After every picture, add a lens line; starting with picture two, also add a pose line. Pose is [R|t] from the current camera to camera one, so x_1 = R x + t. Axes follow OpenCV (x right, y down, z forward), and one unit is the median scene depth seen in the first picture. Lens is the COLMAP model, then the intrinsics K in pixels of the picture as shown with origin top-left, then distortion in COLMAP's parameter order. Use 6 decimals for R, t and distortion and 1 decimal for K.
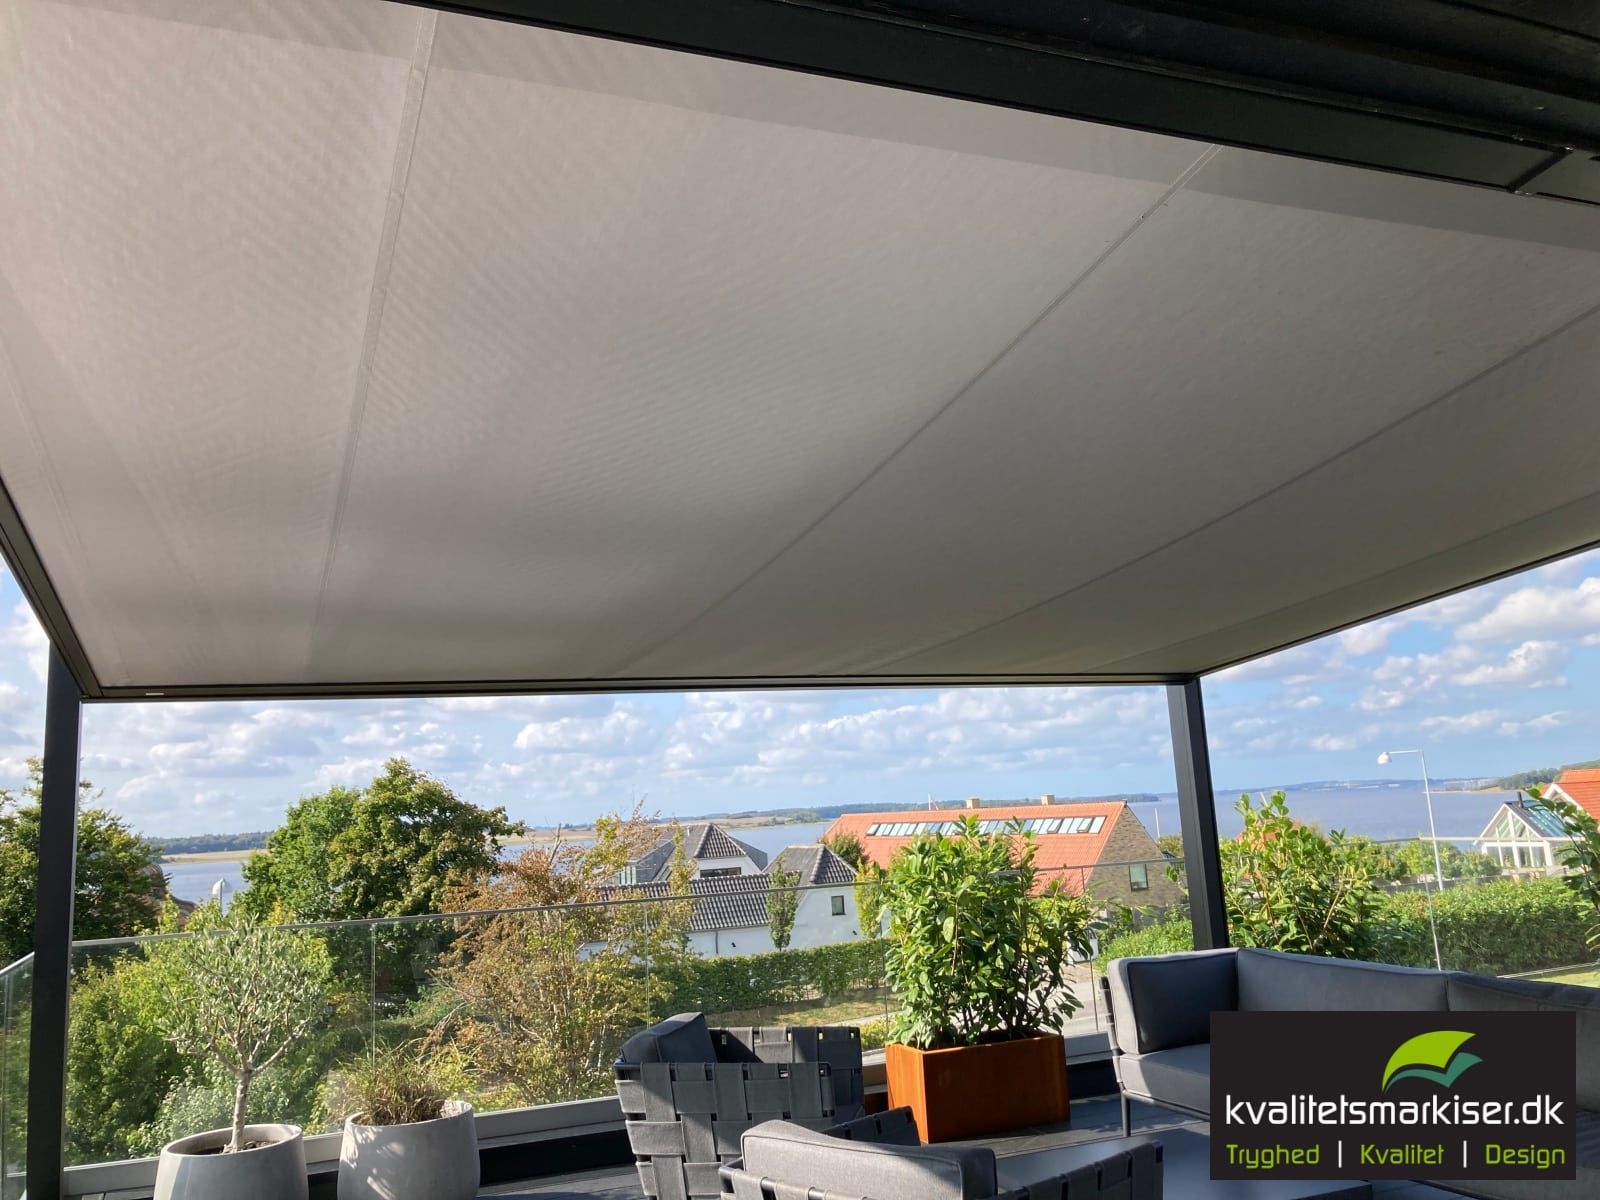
lens RADIAL K [[1333.3, 0, 797.8], [0, 1333.3, 537.8], [0, 0, 1]] dist [0.039954, -0.158446]
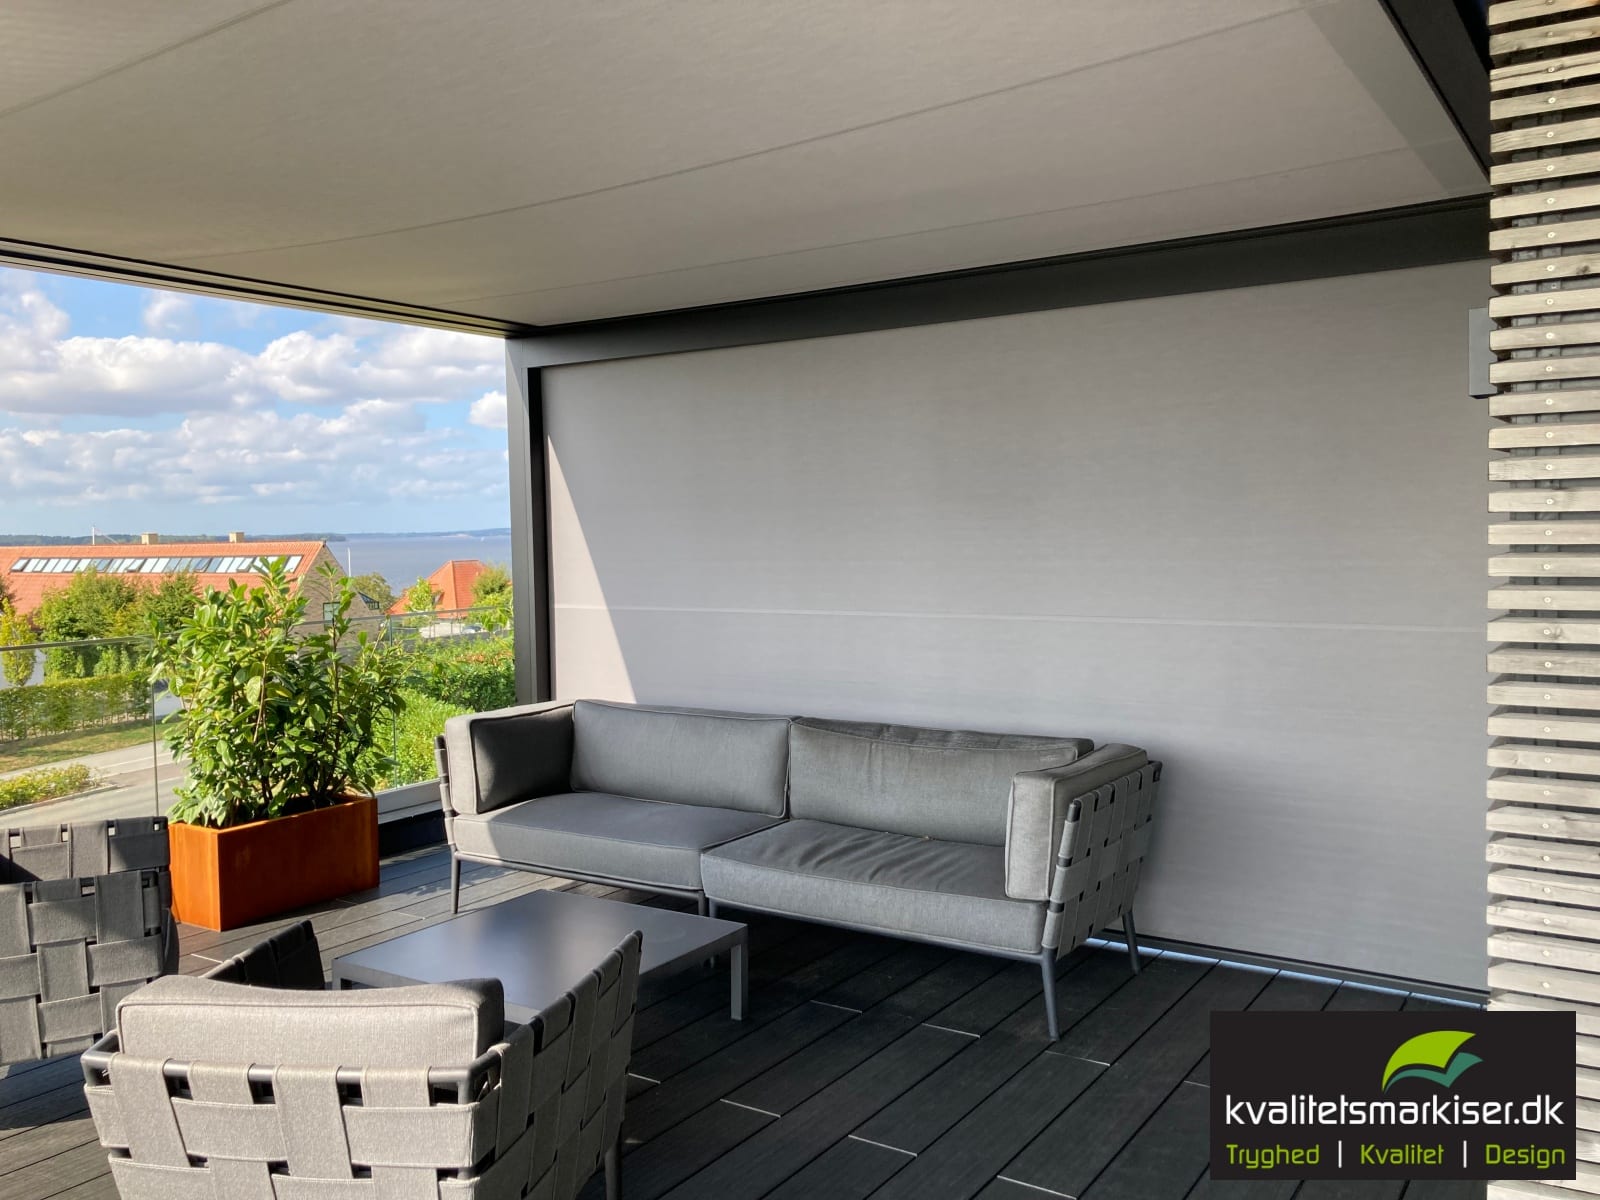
lens RADIAL K [[1334.1, 0, 806.0], [0, 1334.1, 592.6], [0, 0, 1]] dist [0.033009, 0.000691]
pose [[0.829847, 0.008596, 0.557924, -0.069306], [-0.136579, 0.972596, 0.188160, 0.024418], [-0.541017, -0.232344, 0.808280, 0.134950]]
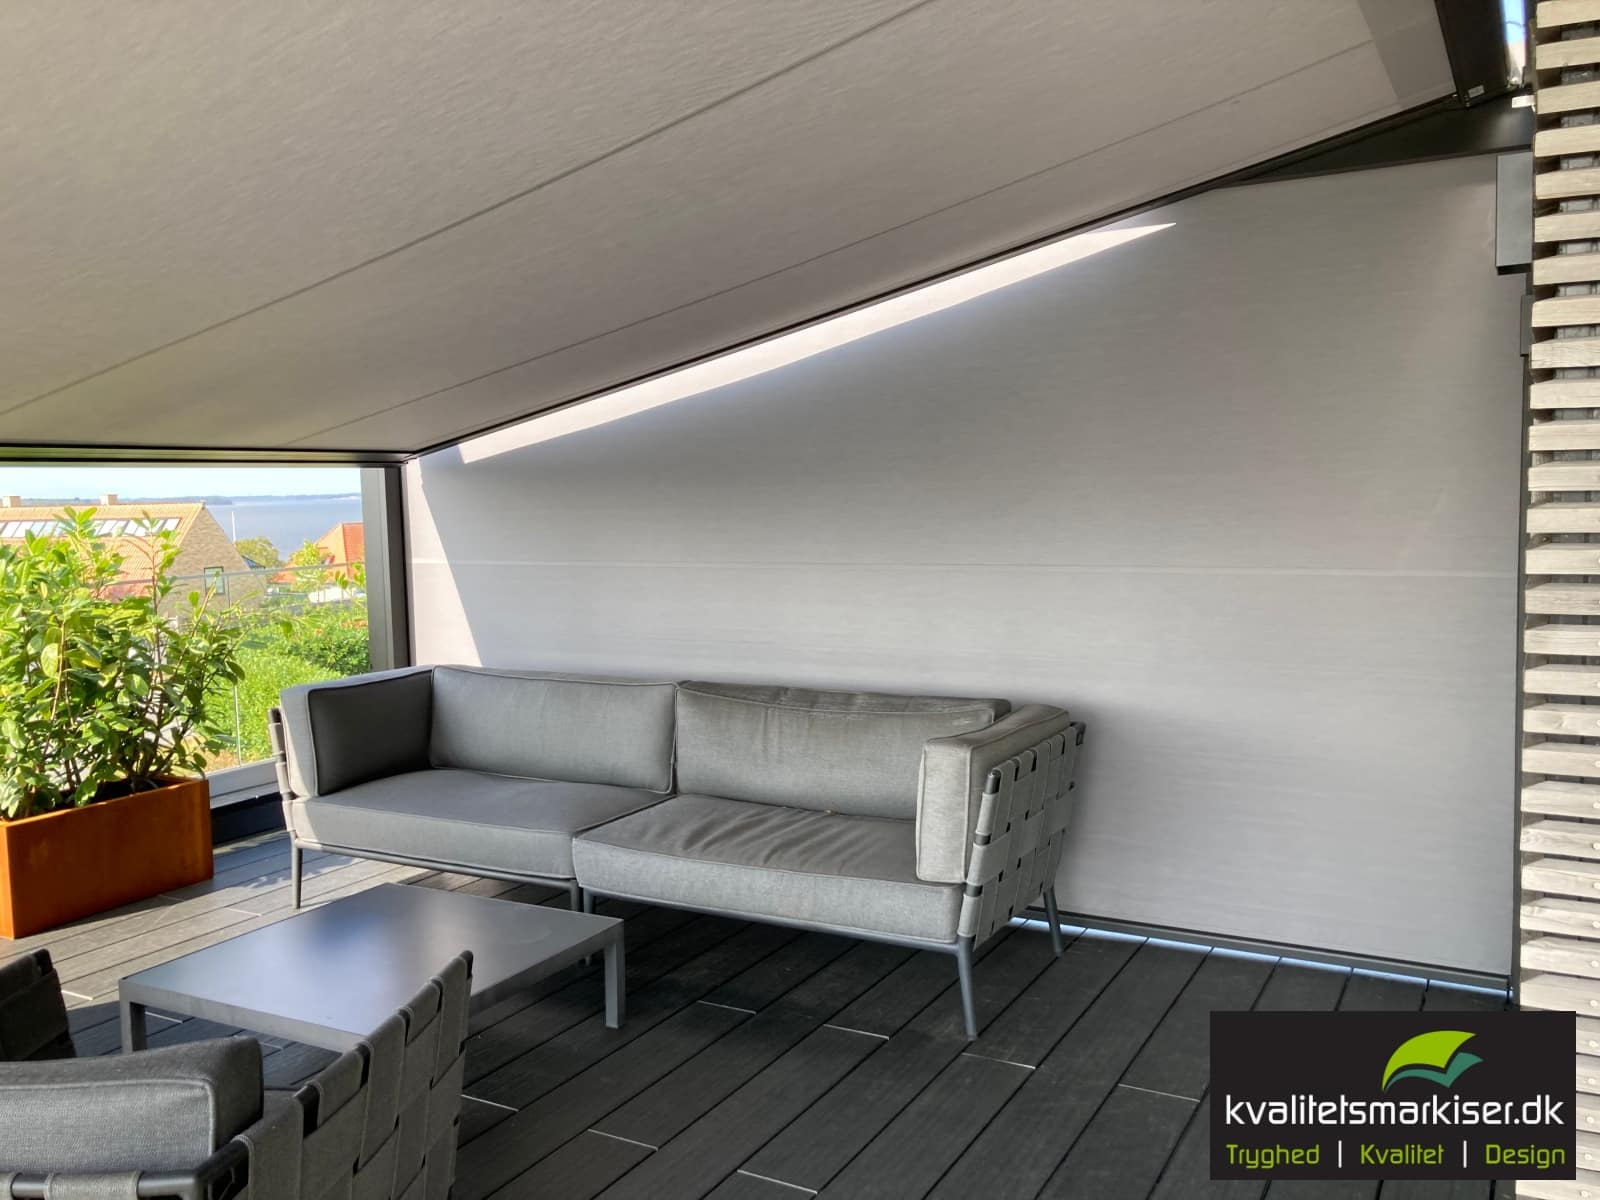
lens RADIAL K [[1334.1, 0, 806.0], [0, 1334.1, 592.6], [0, 0, 1]] dist [0.033009, 0.000691]
pose [[0.788112, -0.016833, 0.615302, -0.013237], [-0.140749, 0.968213, 0.206767, 0.045773], [-0.599224, -0.249559, 0.760691, 0.196467]]
